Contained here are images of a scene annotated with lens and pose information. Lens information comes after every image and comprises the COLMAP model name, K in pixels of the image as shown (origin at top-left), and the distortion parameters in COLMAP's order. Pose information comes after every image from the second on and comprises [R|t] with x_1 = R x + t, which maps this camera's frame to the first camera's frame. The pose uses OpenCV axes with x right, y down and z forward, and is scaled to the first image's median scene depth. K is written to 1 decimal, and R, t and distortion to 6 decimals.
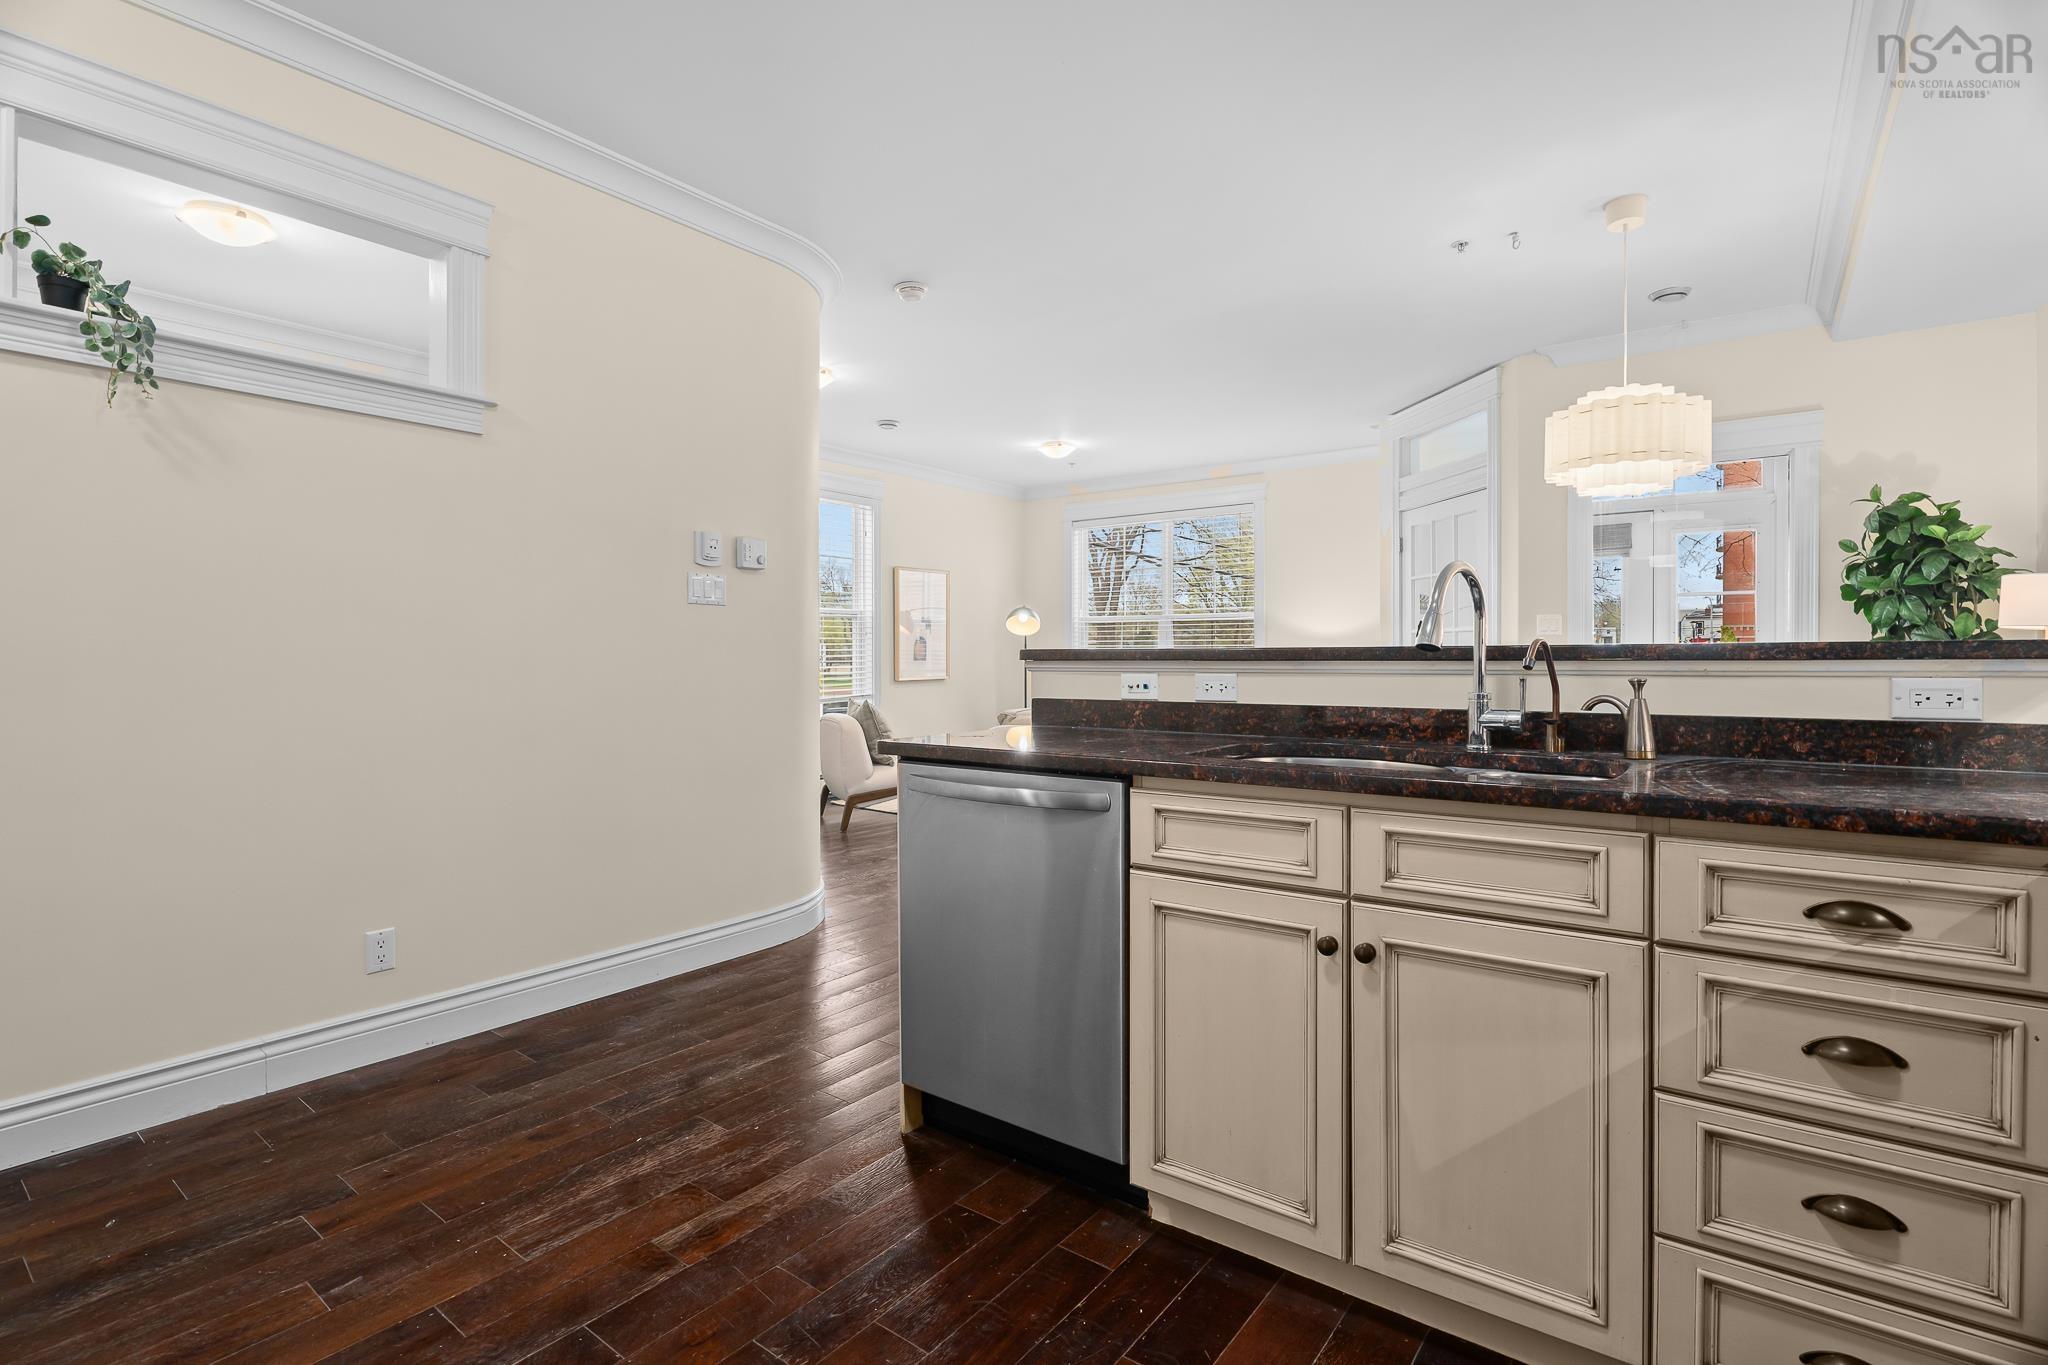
lens RADIAL K [[986.0, 0, 1024.0], [0, 986.0, 682.5], [0, 0, 1]] dist [0.000053, -0.000002]
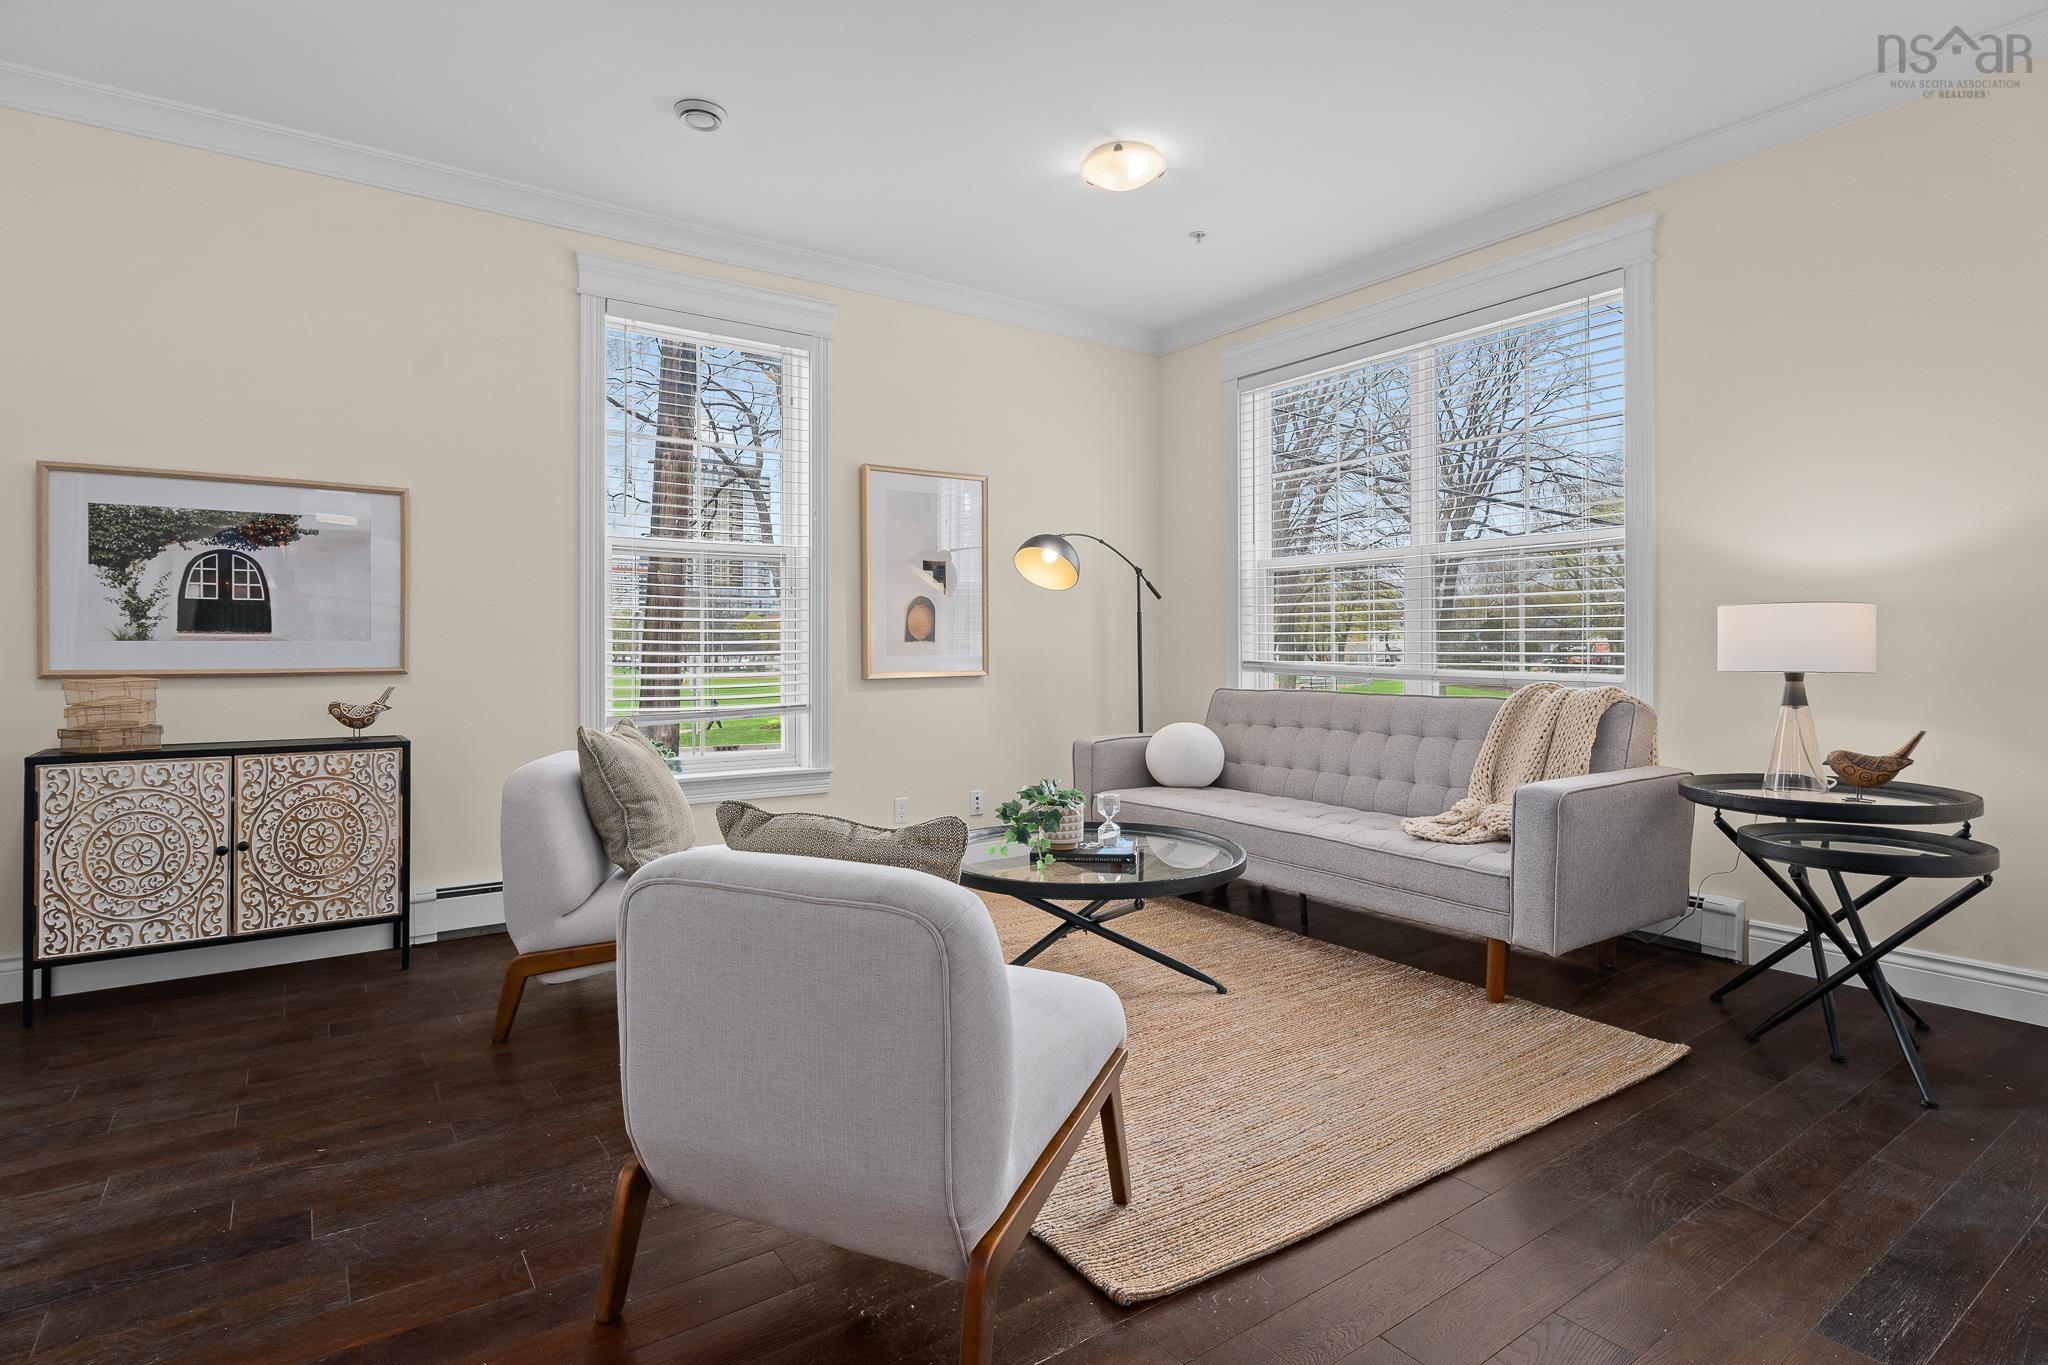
lens RADIAL K [[984.6, 0, 1024.0], [0, 984.6, 682.5], [0, 0, 1]] dist [-0.000238, -0.000053]
pose [[0.944562, 0.002612, -0.328323, 0.122245], [-0.001646, 0.999993, 0.003220, -0.001701], [0.328330, -0.002501, 0.944560, 0.508065]]
